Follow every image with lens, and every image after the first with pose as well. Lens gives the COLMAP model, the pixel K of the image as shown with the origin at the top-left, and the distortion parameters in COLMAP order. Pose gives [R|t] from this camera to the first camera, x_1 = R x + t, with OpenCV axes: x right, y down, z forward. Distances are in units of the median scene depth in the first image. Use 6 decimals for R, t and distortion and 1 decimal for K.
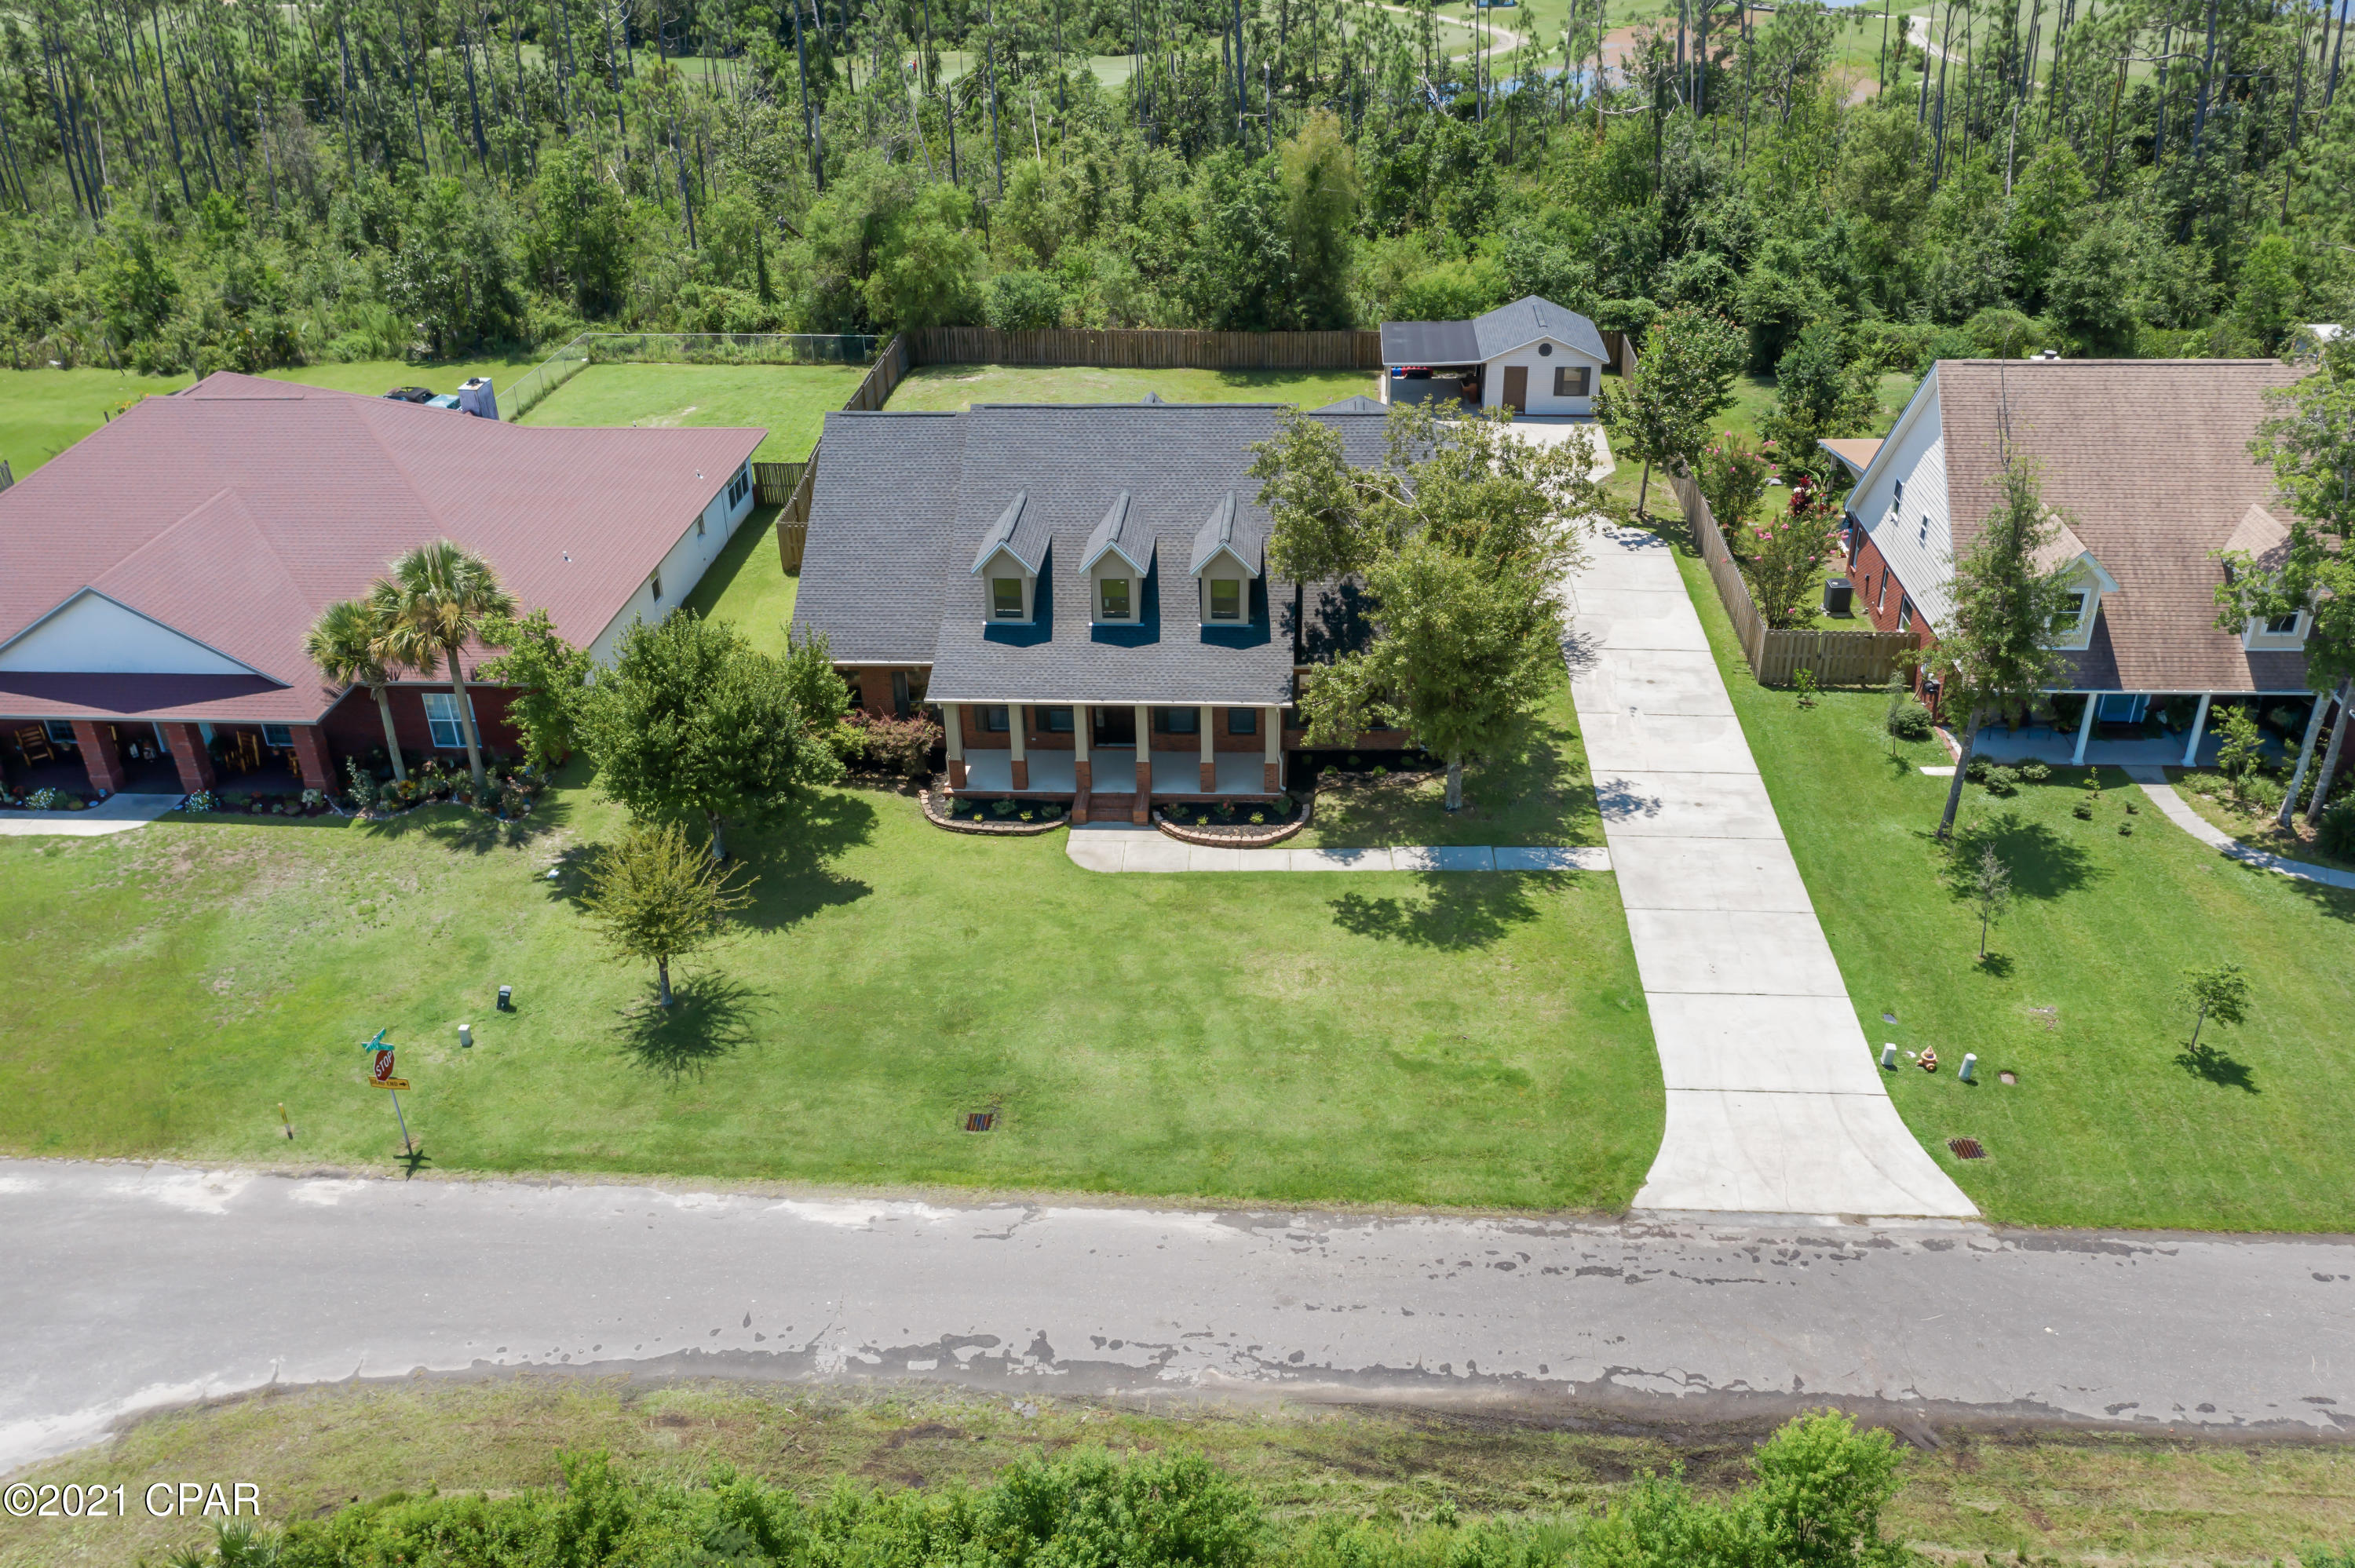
lens RADIAL K [[1891.7, 0, 1177.5], [0, 1891.7, 784.0], [0, 0, 1]] dist [-0.000419, 0.003244]
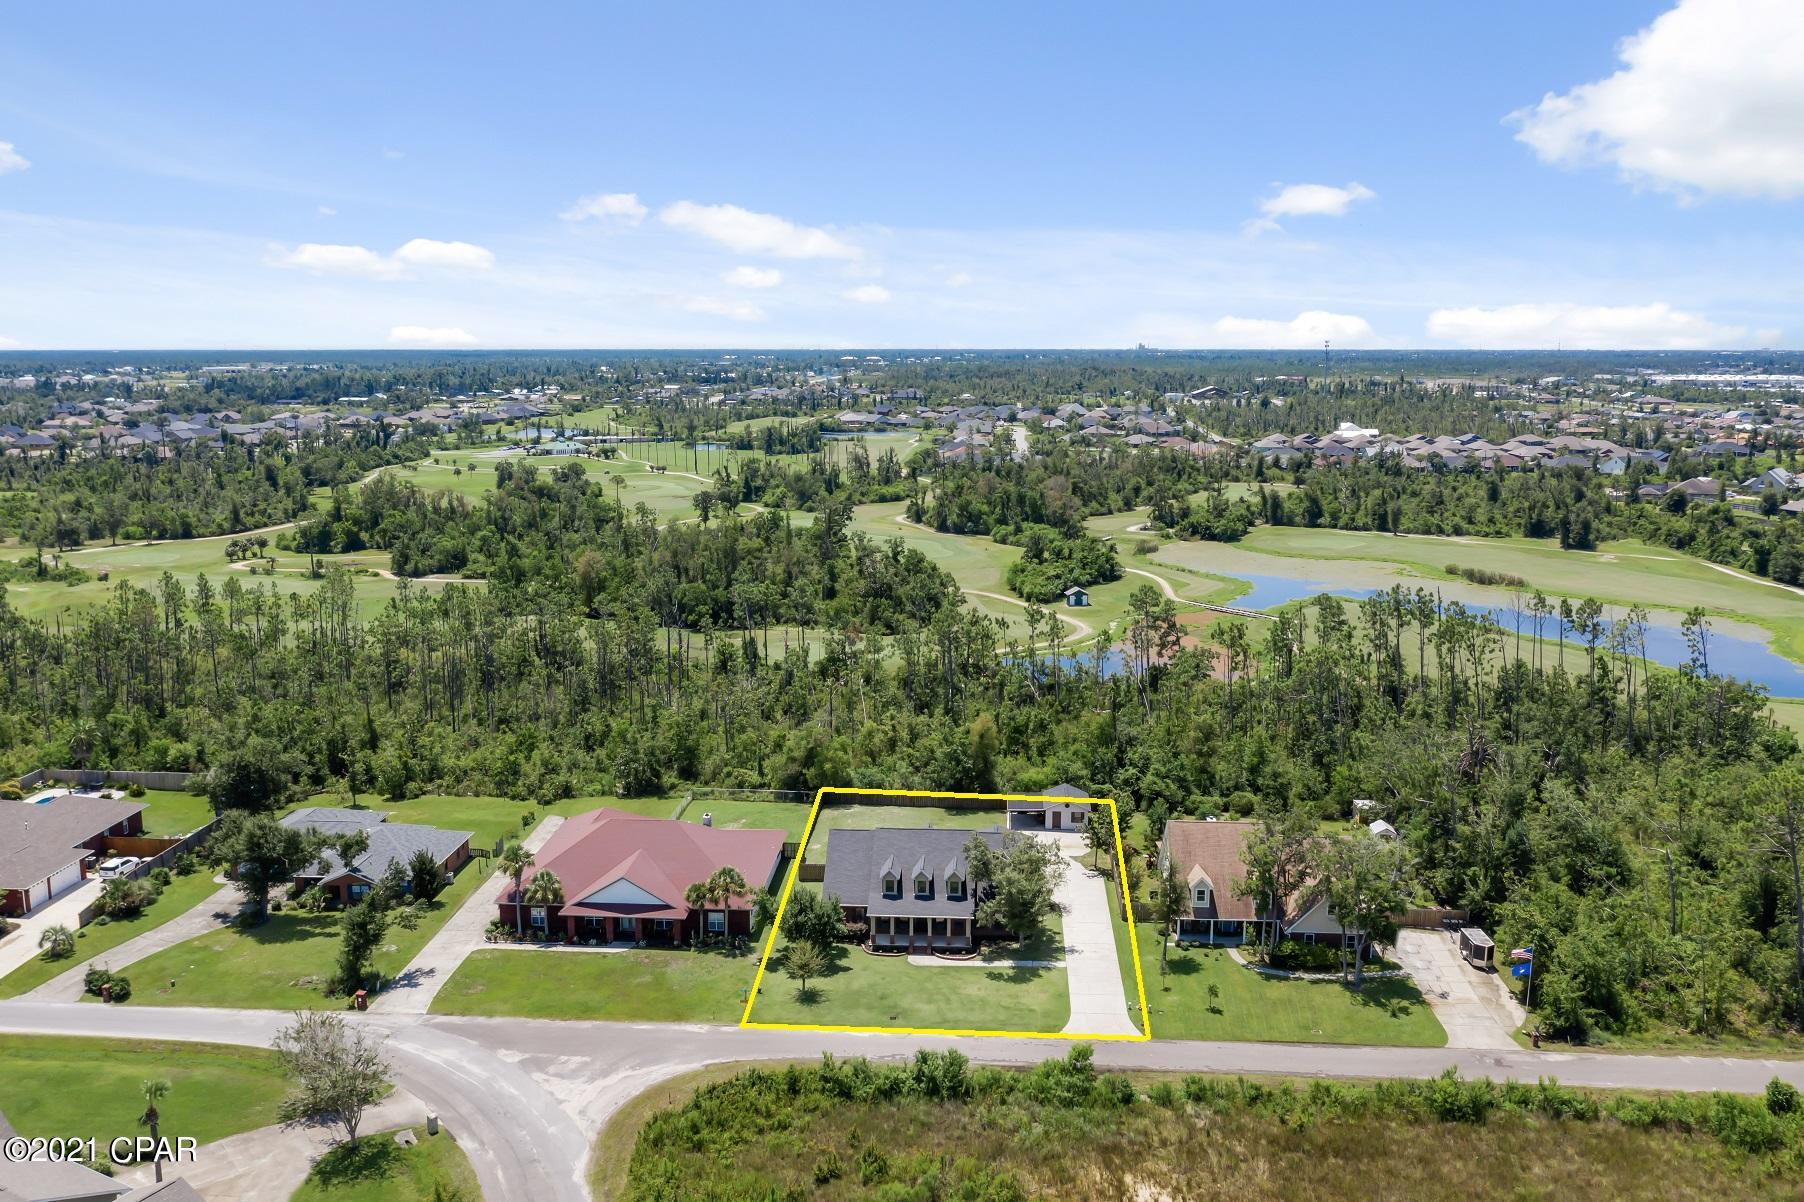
lens RADIAL K [[1415.0, 0, 902.0], [0, 1415.0, 601.0], [0, 0, 1]] dist [-0.035052, 0.000129]
pose [[0.999750, 0.020825, 0.008097, -0.098481], [-0.017035, 0.944921, -0.326856, 0.243532], [-0.014458, 0.326636, 0.945039, -1.542658]]
